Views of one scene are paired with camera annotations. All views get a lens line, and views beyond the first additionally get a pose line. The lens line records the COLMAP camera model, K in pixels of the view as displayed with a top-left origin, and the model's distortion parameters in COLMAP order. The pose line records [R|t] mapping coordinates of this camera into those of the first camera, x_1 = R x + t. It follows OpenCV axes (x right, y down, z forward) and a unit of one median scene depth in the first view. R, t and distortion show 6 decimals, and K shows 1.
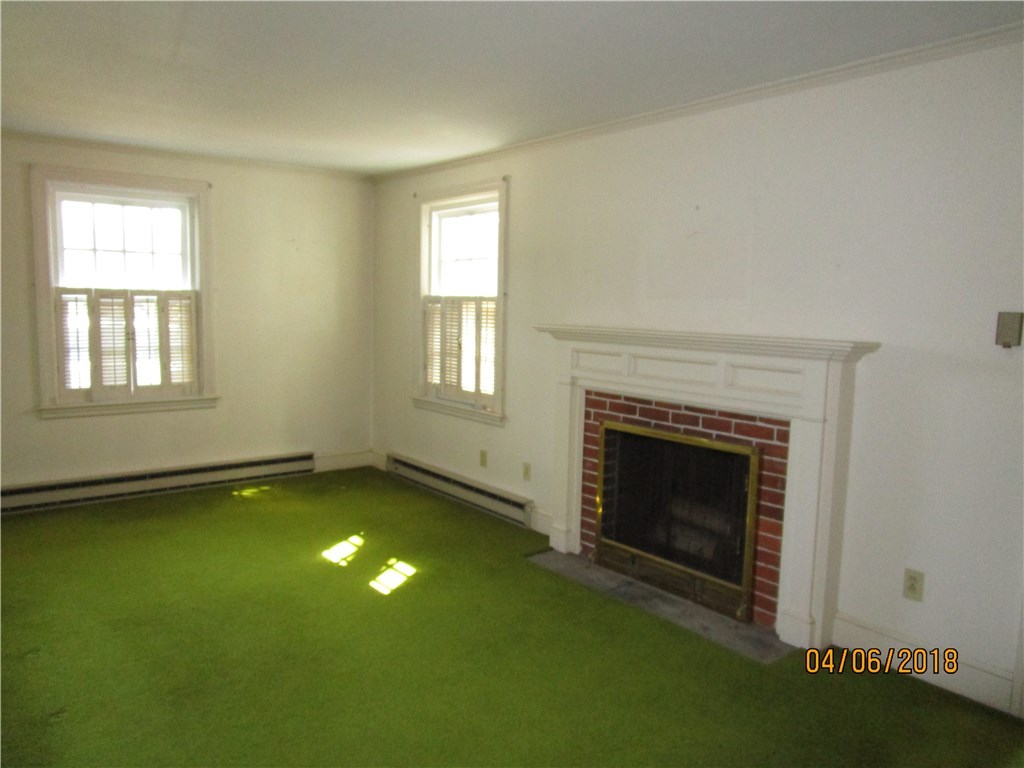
lens RADIAL K [[750.1, 0, 497.9], [0, 750.1, 383.6], [0, 0, 1]] dist [-0.002322, -0.000790]
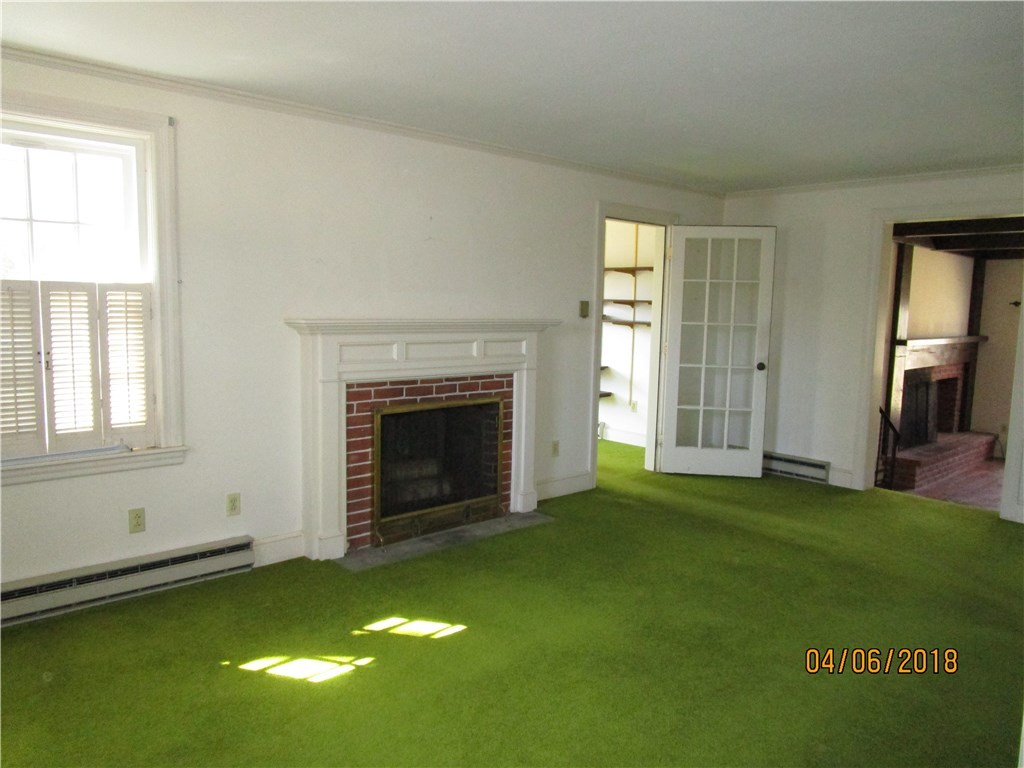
lens RADIAL K [[750.1, 0, 497.9], [0, 750.1, 383.6], [0, 0, 1]] dist [-0.002322, -0.000790]
pose [[-0.074685, -0.125463, 0.989283, -0.879989], [0.091457, 0.987011, 0.132079, -0.104807], [-0.993004, 0.100341, -0.062241, 0.875557]]
